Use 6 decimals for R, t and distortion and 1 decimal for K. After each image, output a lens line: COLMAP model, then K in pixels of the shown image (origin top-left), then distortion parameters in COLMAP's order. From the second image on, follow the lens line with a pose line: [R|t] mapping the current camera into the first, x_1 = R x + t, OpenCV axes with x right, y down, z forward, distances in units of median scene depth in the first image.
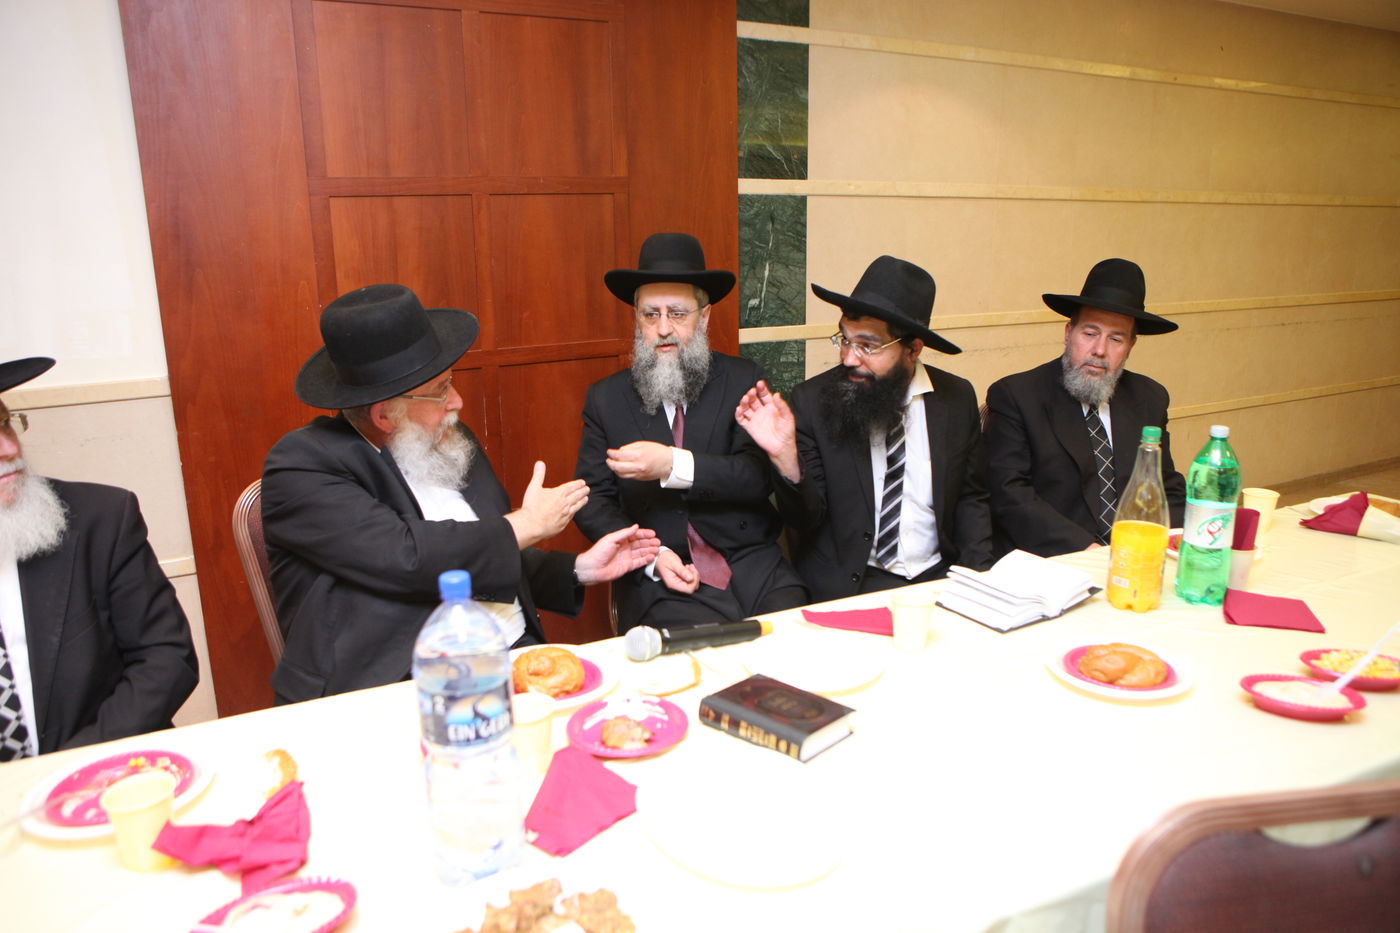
lens RADIAL K [[982.8, 0, 700.0], [0, 982.8, 466.5], [0, 0, 1]] dist [-0.109296, 0.079741]
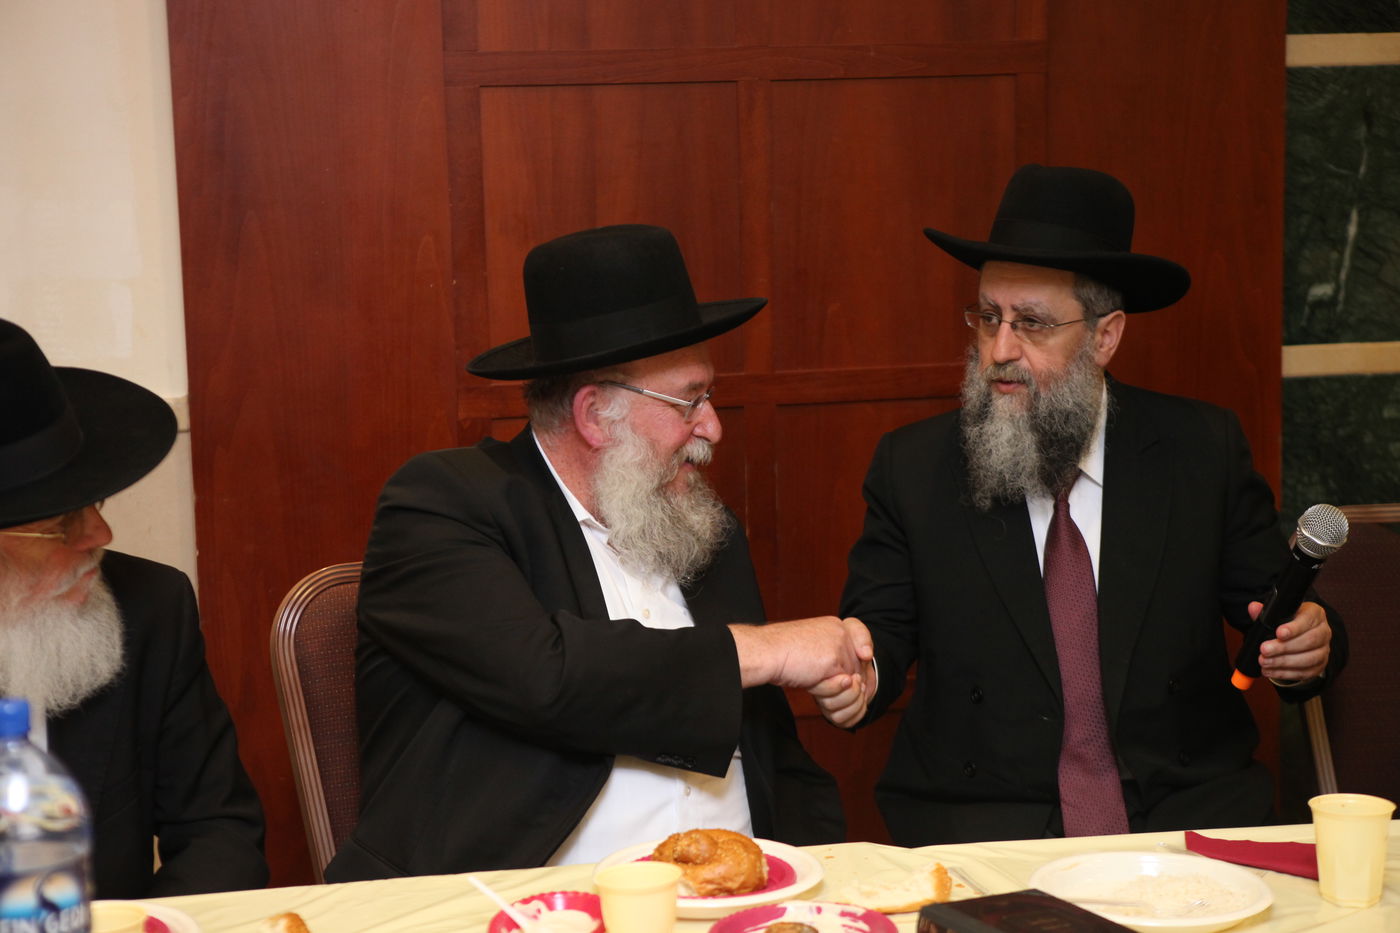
lens RADIAL K [[2739.3, 0, 700.0], [0, 2739.3, 466.5], [0, 0, 1]] dist [0.165551, -0.170952]
pose [[0.960737, 0.042515, -0.274183, 0.165216], [-0.064805, 0.995242, -0.072754, 0.040239], [0.269786, 0.087665, 0.958922, -0.427699]]
